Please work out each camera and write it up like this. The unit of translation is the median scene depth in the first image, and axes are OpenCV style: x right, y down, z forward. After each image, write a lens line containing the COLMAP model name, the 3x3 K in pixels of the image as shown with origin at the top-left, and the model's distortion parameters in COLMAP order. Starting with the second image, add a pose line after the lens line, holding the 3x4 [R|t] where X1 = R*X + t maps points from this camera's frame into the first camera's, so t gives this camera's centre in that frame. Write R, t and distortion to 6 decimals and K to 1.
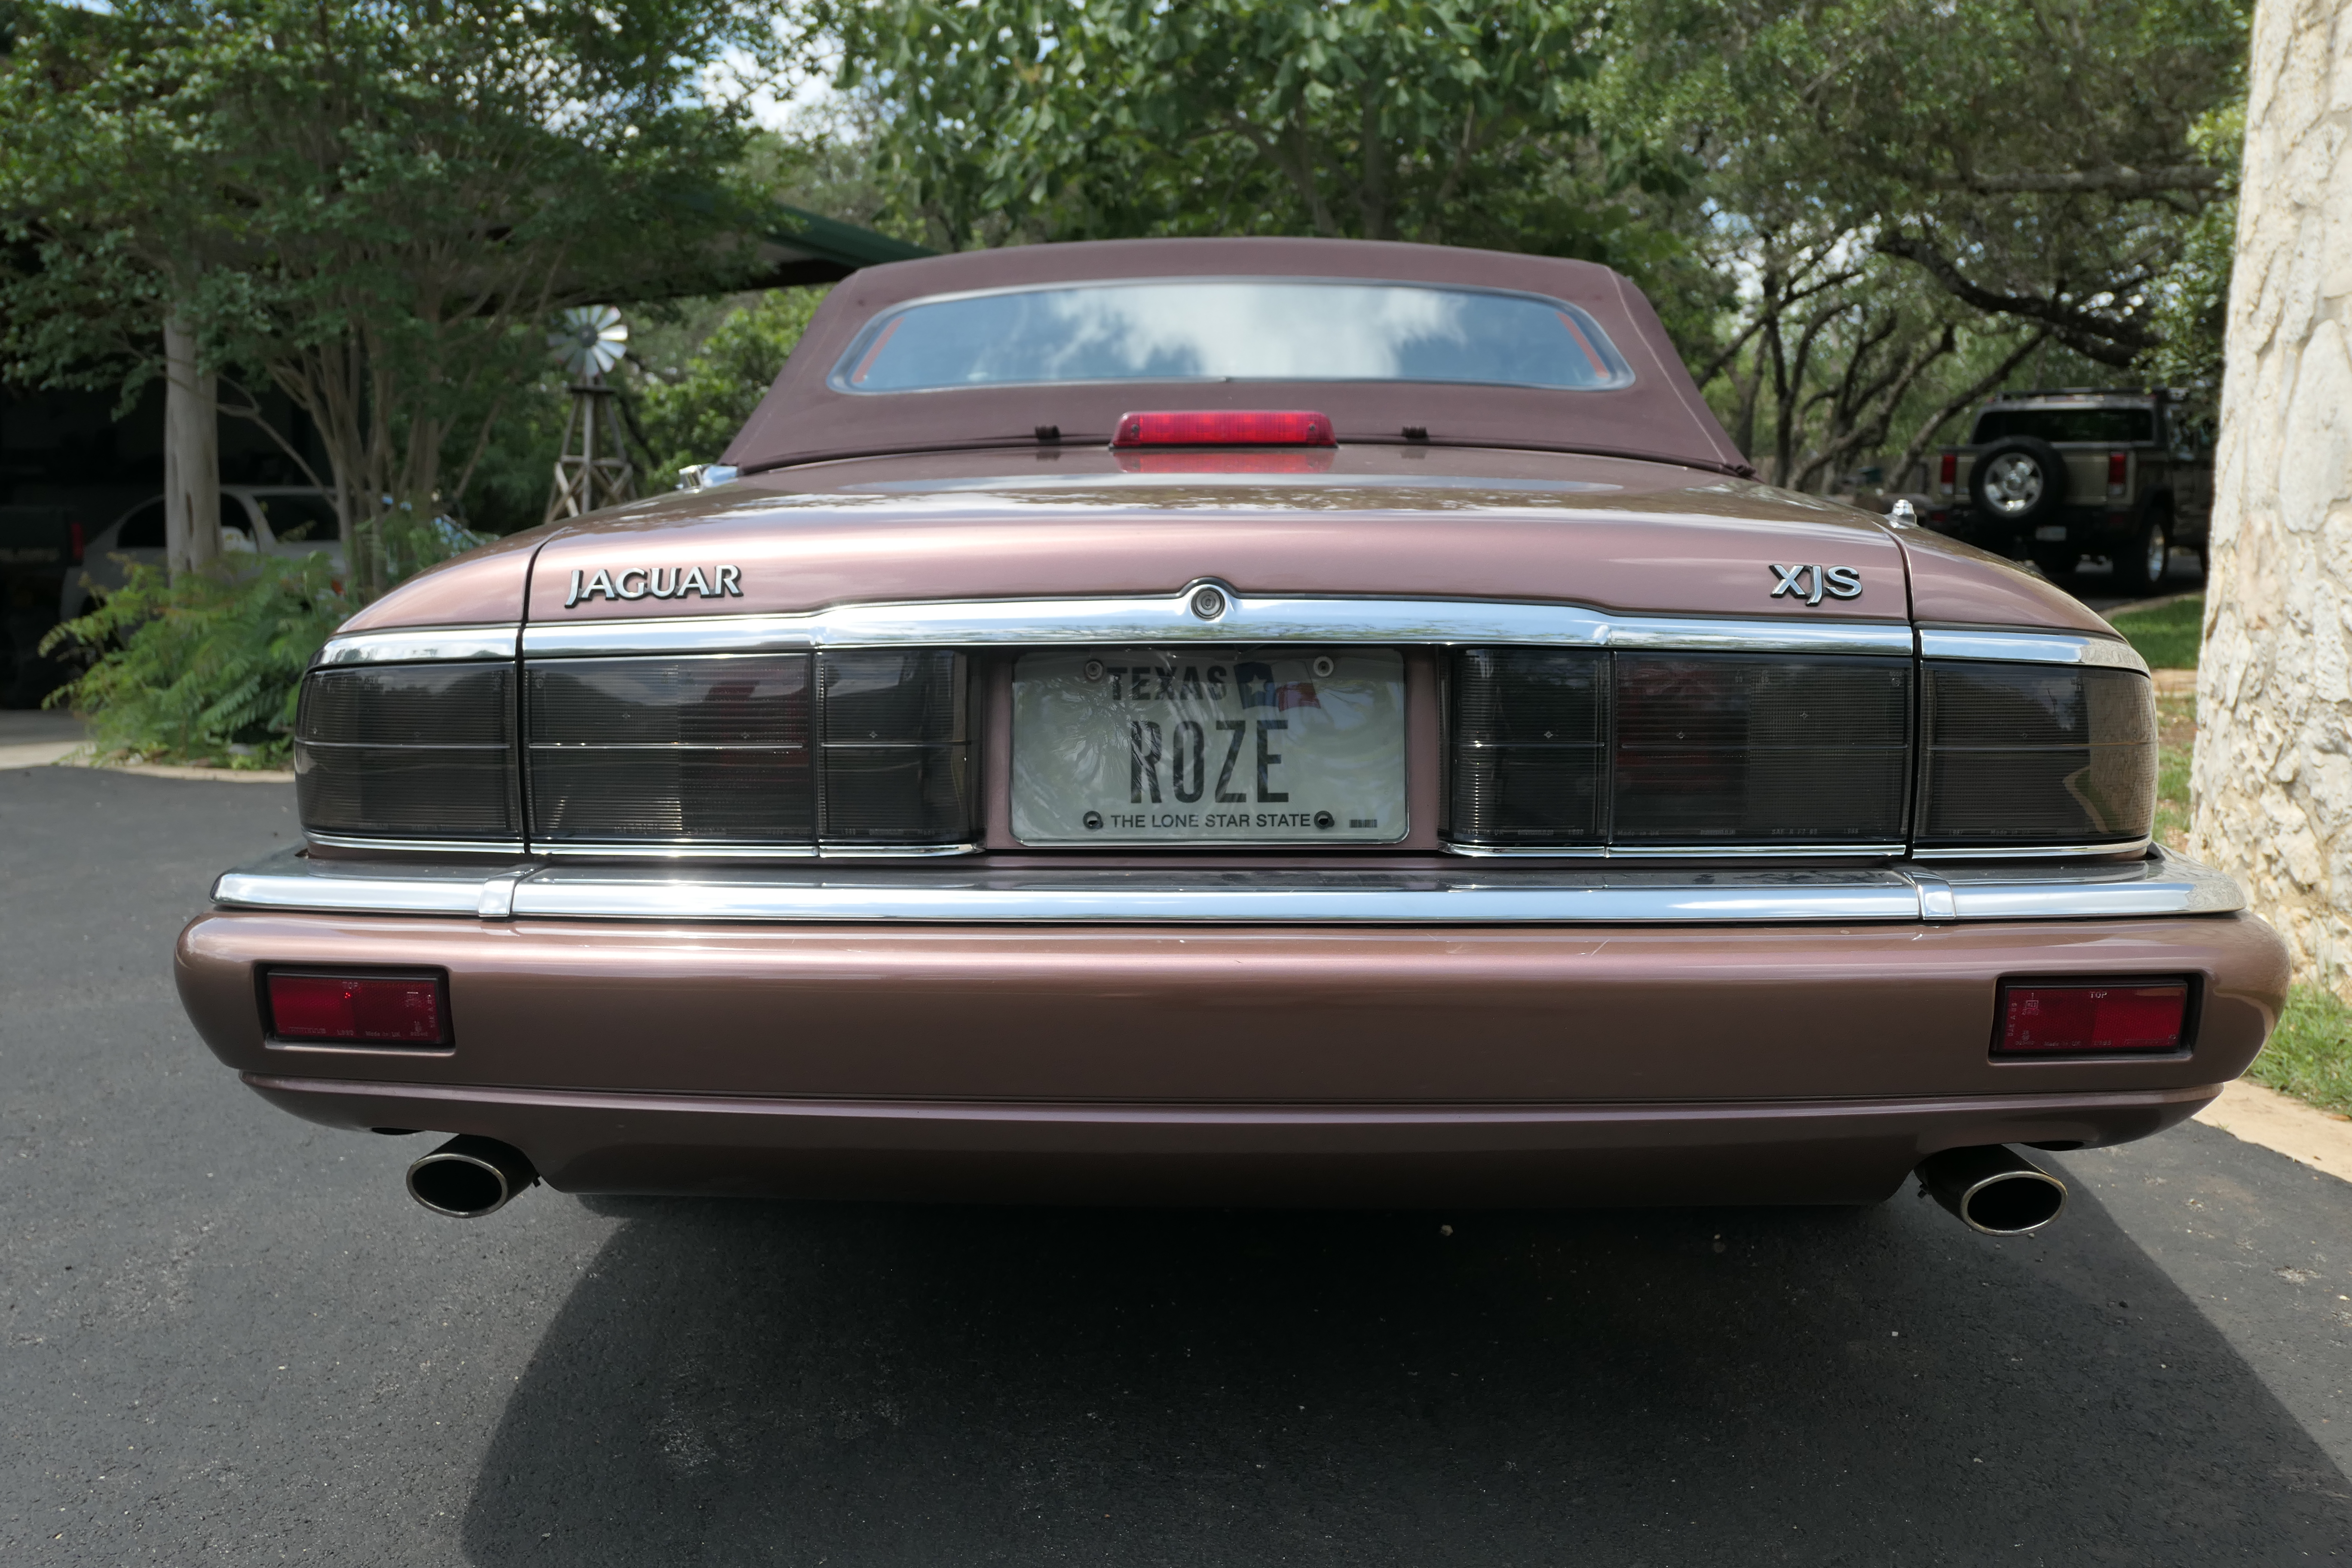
lens RADIAL K [[1982.1, 0, 1174.9], [0, 1982.1, 781.3], [0, 0, 1]] dist [-0.014449, -0.000507]
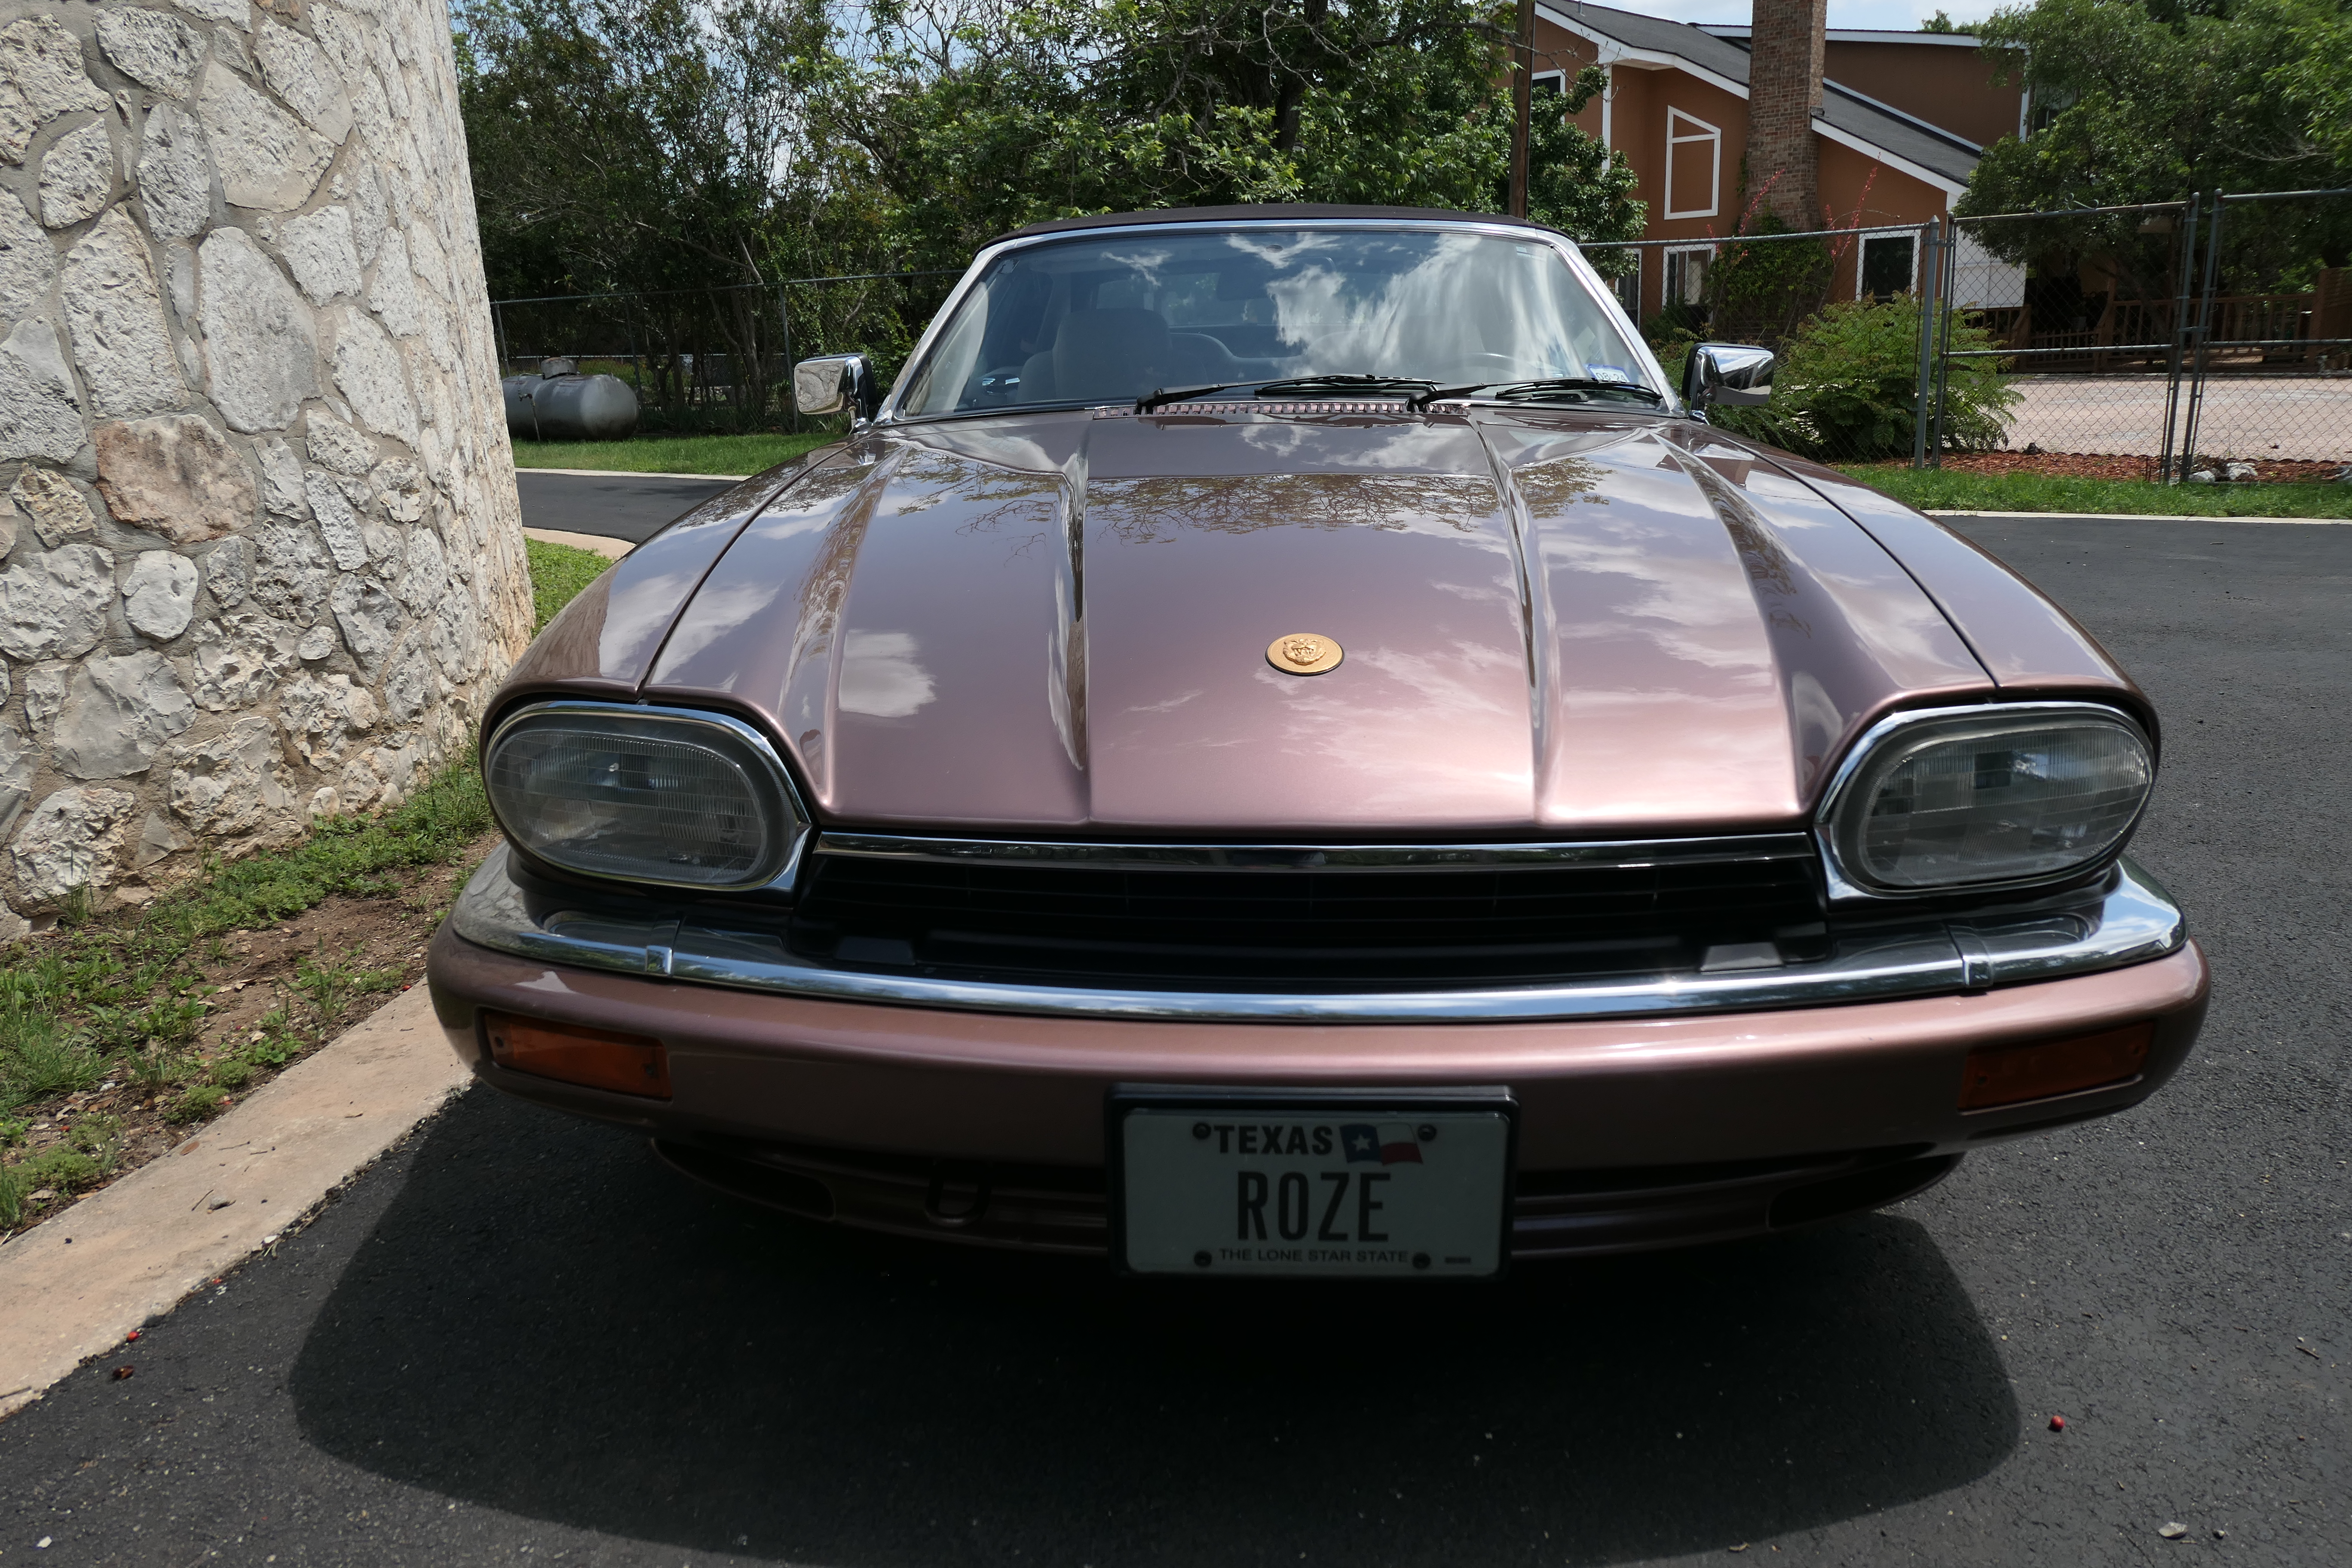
lens RADIAL K [[1663.9, 0, 1177.5], [0, 1663.9, 786.5], [0, 0, 1]] dist [-0.005444, -0.000337]
pose [[-0.999909, 0.010441, 0.008522, 0.073594], [0.012901, 0.924466, 0.381046, -0.278976], [-0.003900, 0.381121, -0.924517, 1.865549]]
